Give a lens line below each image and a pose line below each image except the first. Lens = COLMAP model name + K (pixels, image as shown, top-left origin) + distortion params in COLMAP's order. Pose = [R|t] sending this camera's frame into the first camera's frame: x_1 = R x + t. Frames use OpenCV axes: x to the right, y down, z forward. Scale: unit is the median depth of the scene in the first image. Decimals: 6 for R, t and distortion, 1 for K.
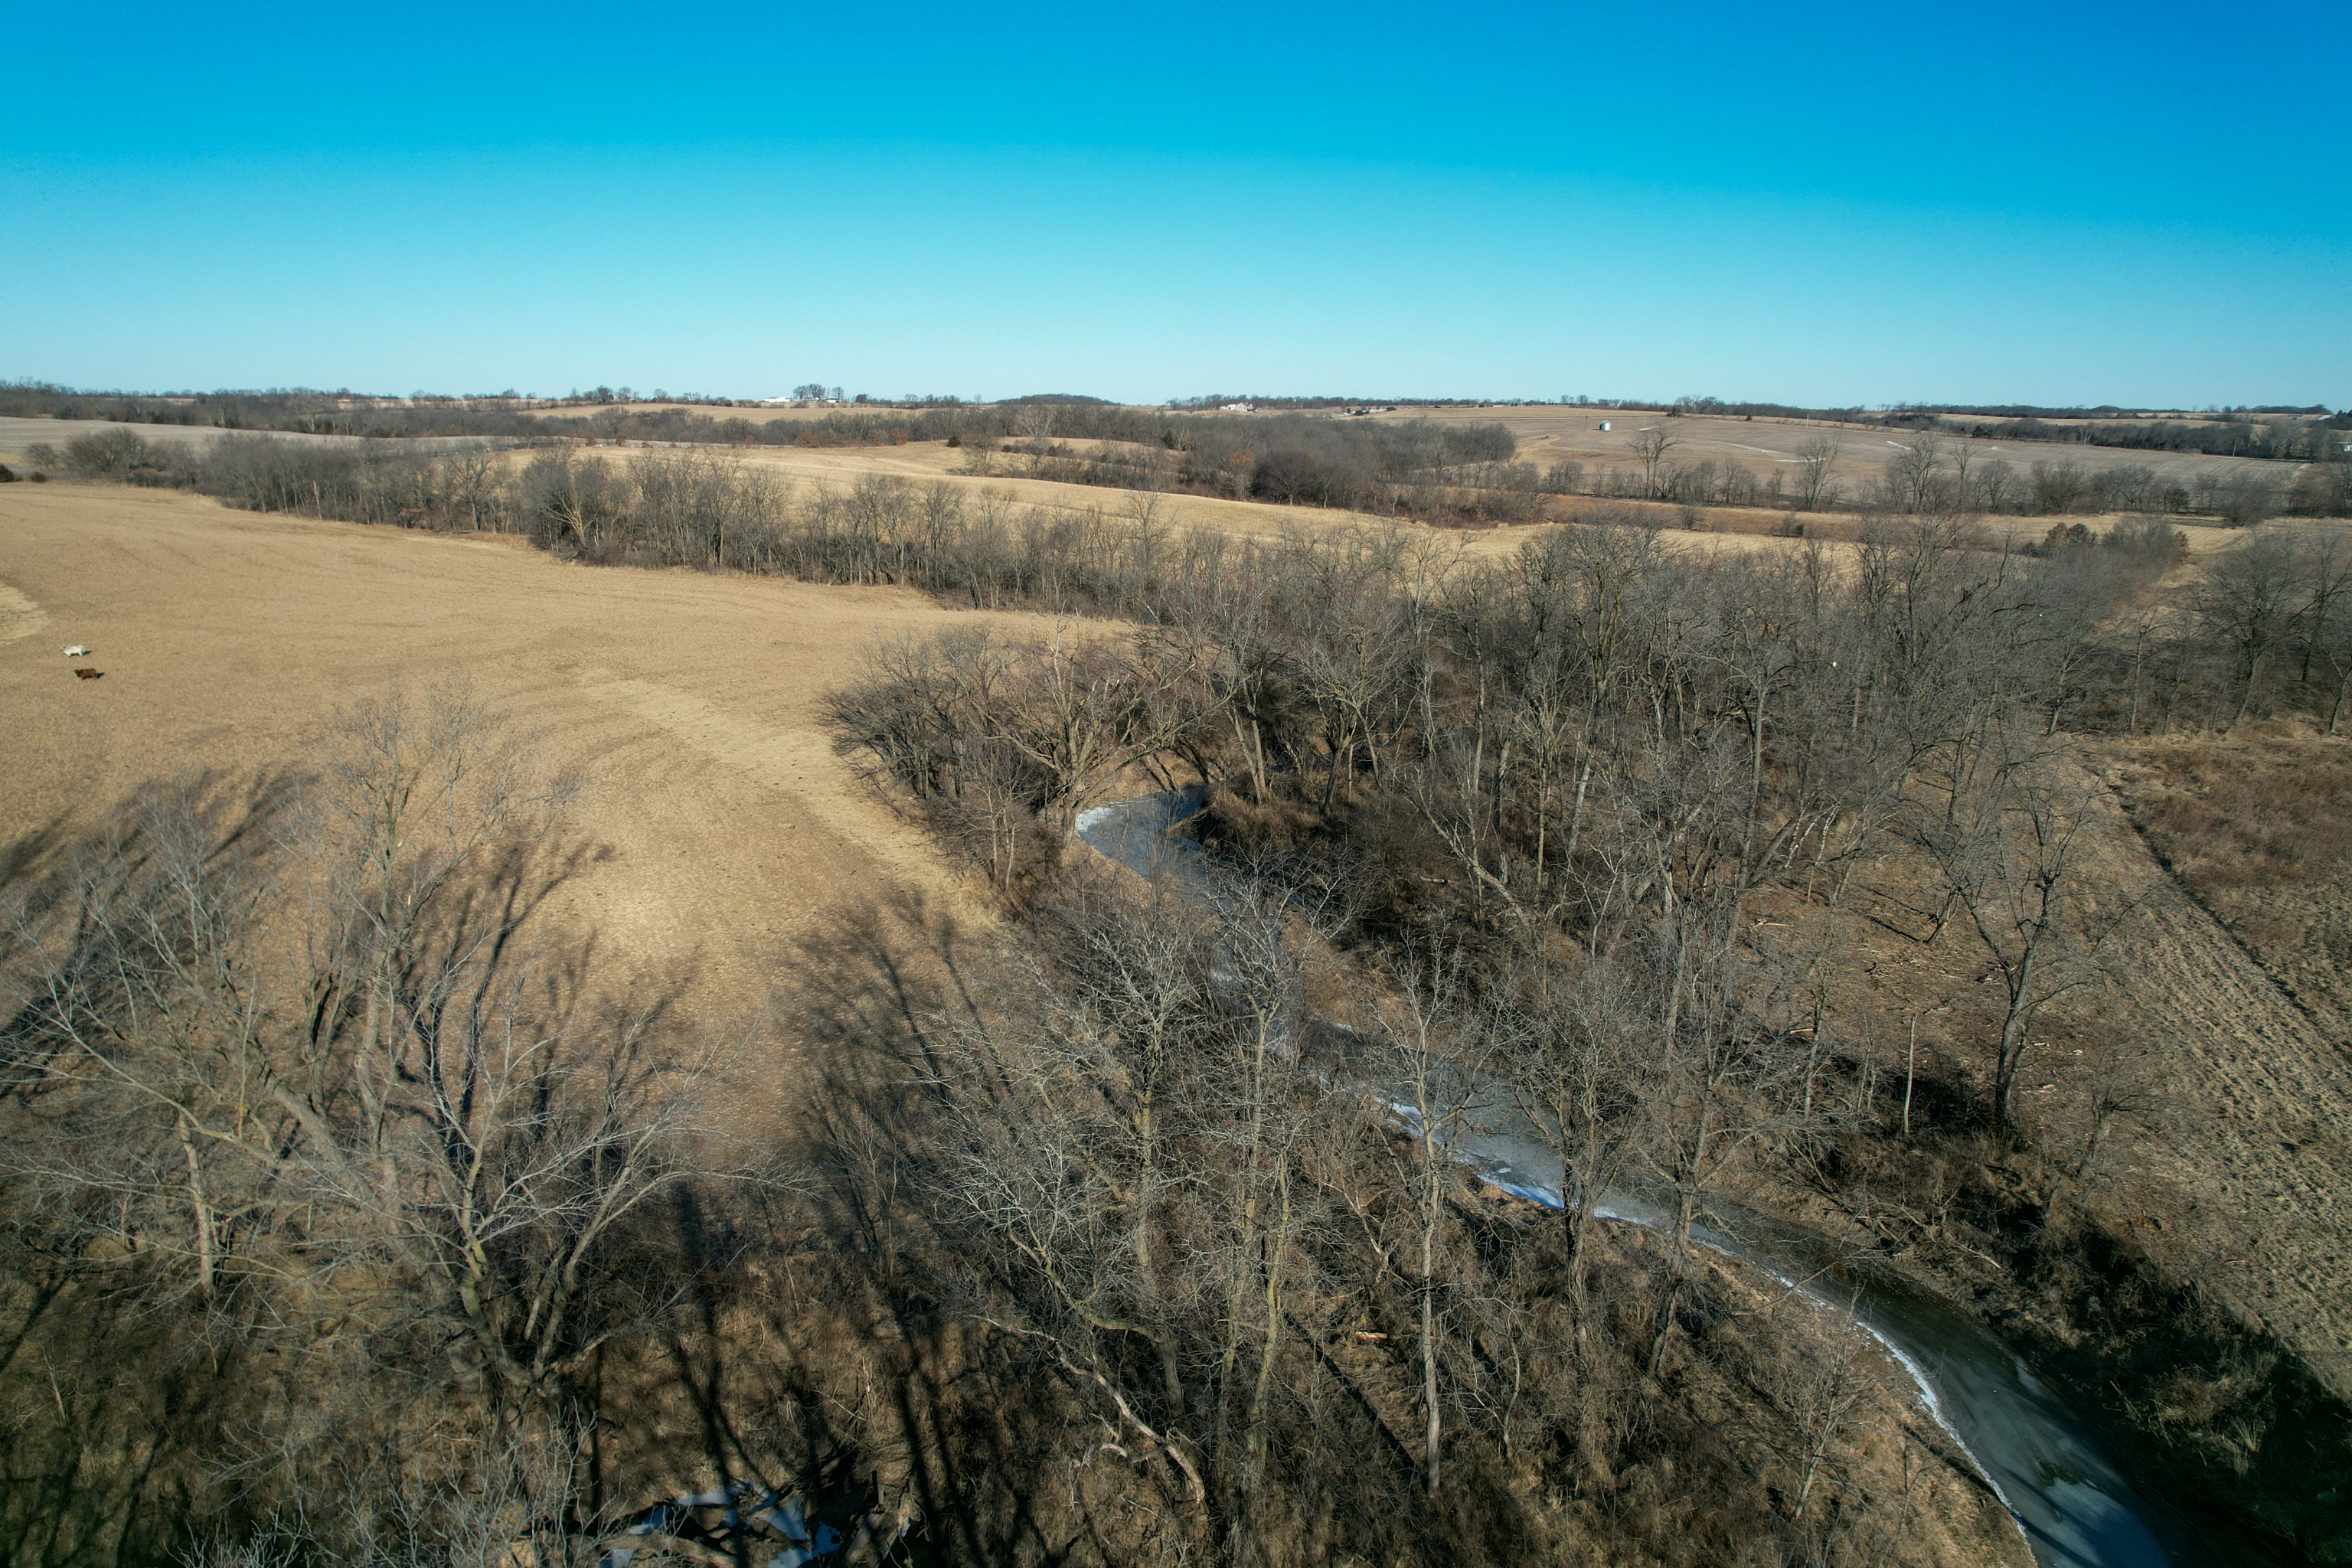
lens RADIAL K [[1598.2, 0, 1176.0], [0, 1598.2, 784.0], [0, 0, 1]] dist [-0.061819, 0.105350]
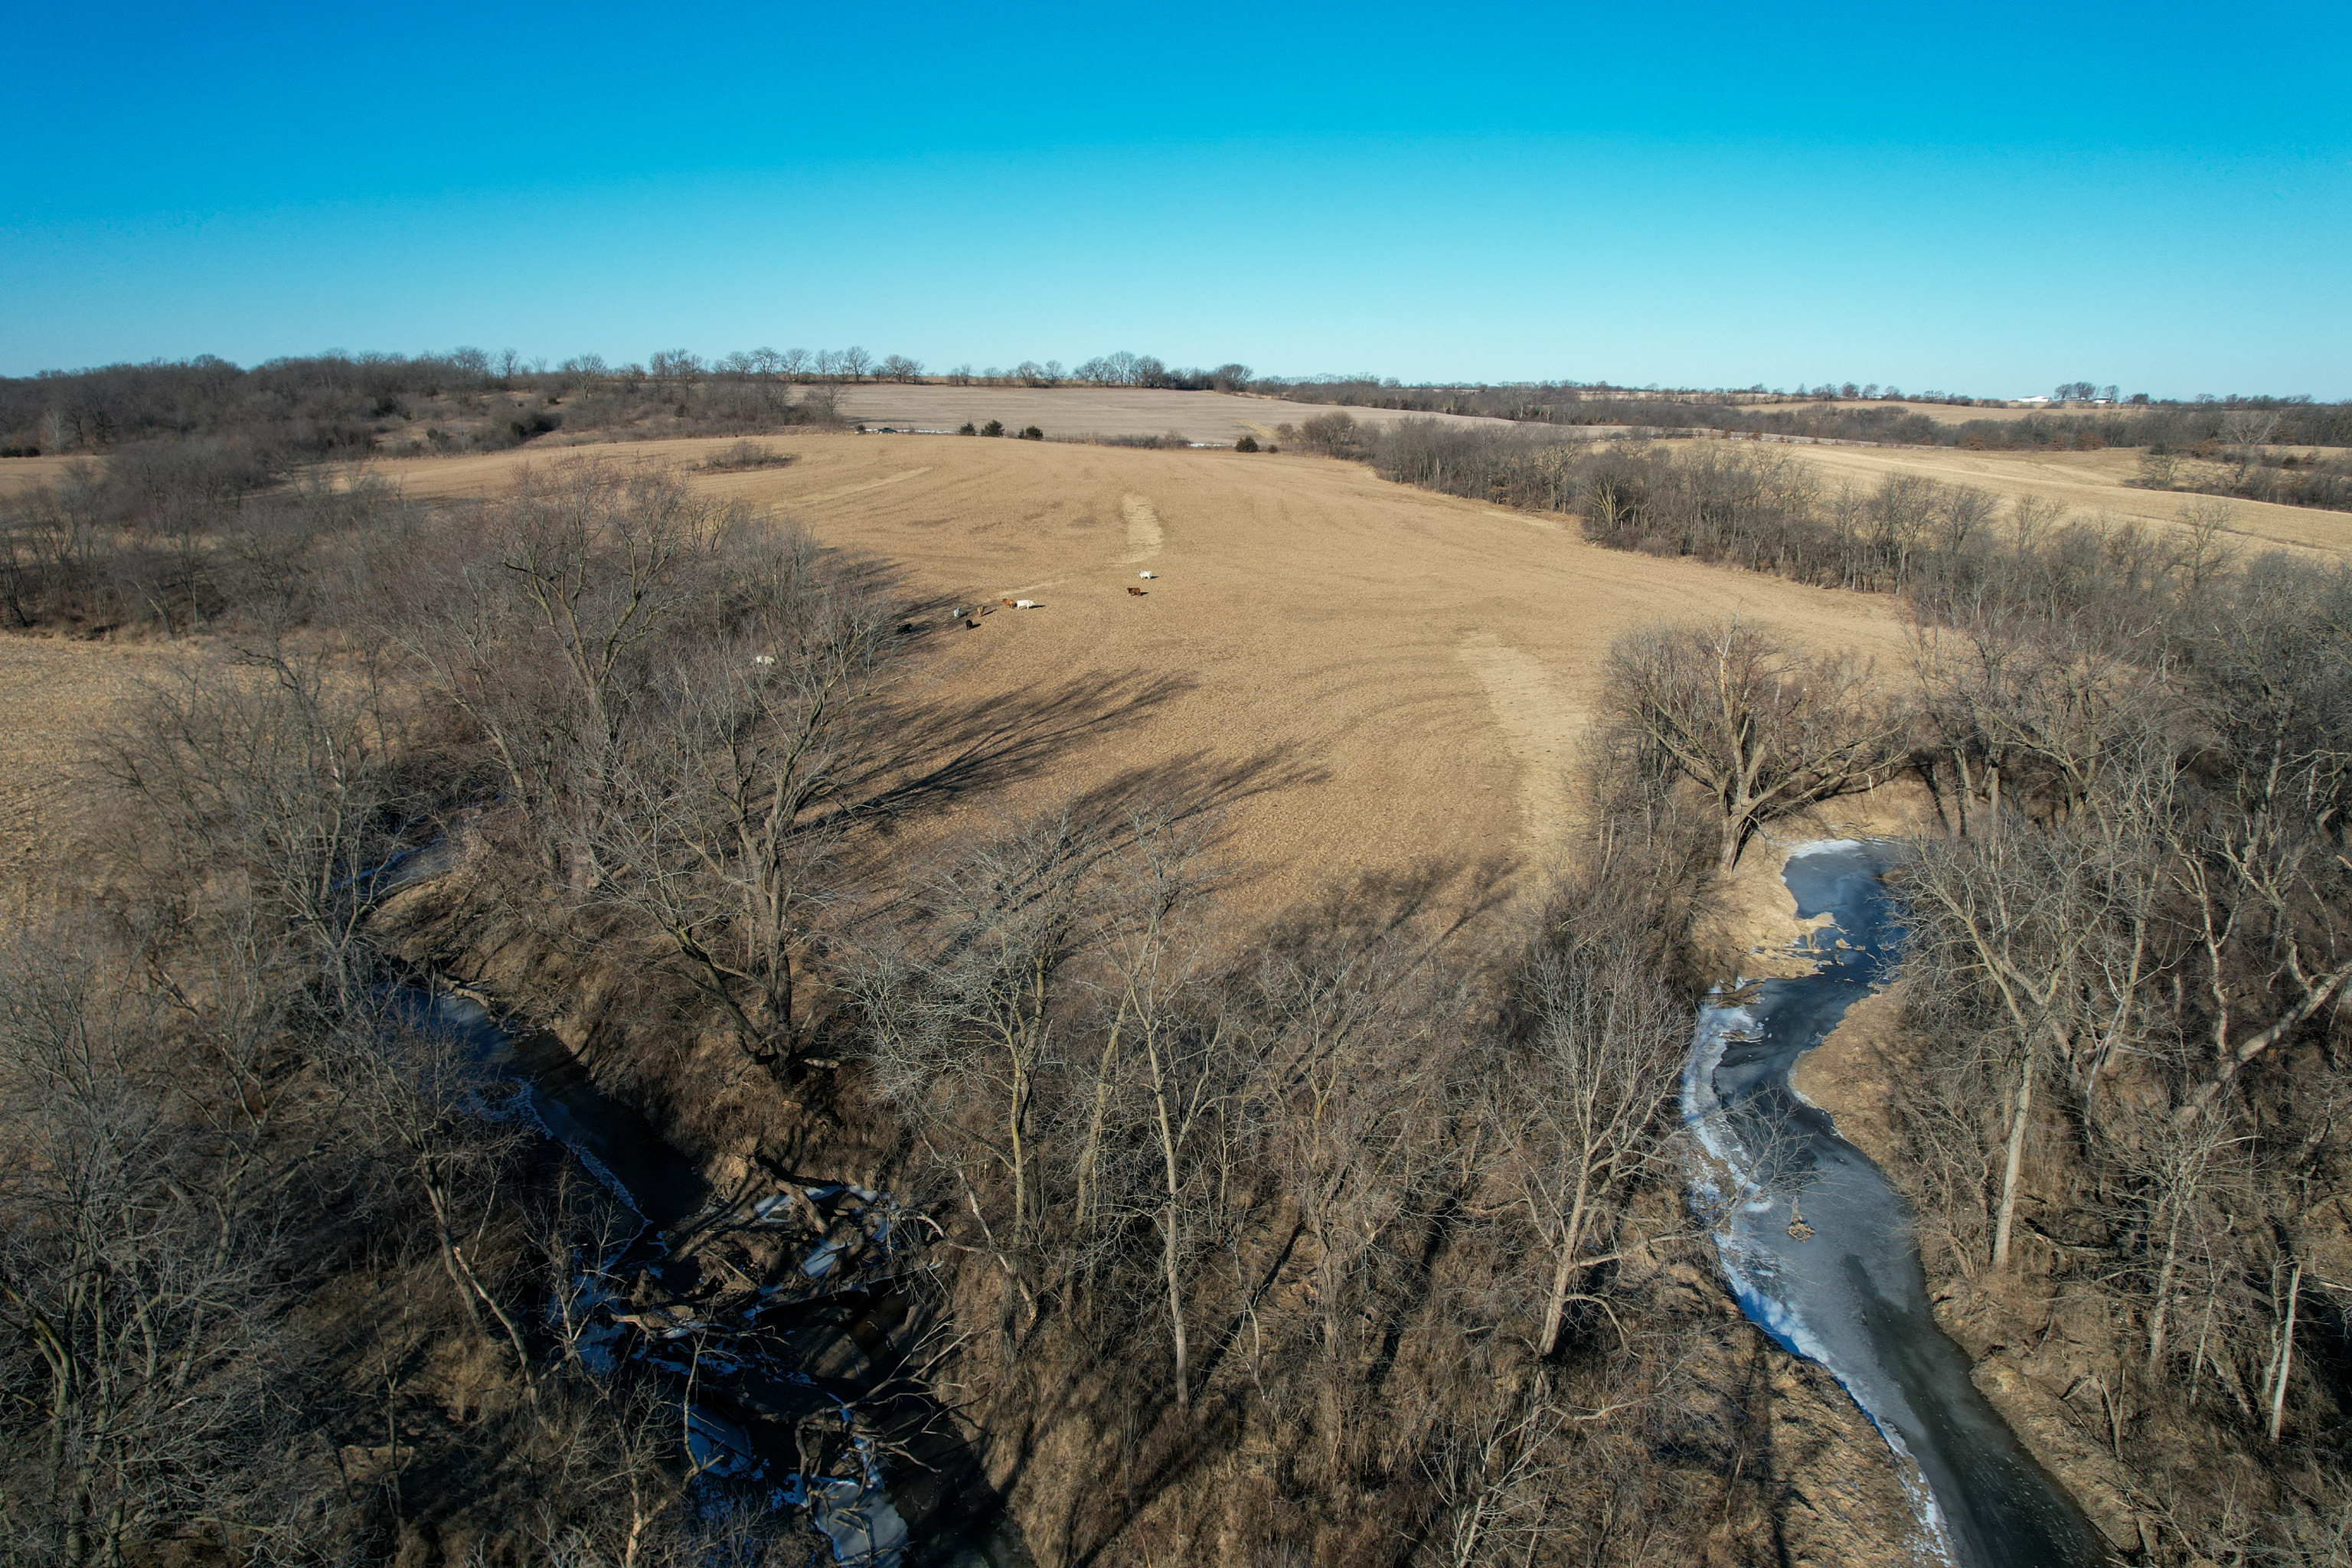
lens RADIAL K [[1598.2, 0, 1176.0], [0, 1598.2, 784.0], [0, 0, 1]] dist [-0.061819, 0.105350]
pose [[0.728162, 0.173491, -0.663085, 0.104354], [-0.172075, 0.982723, 0.068158, -0.003954], [0.663454, 0.064470, 0.745435, 0.020821]]
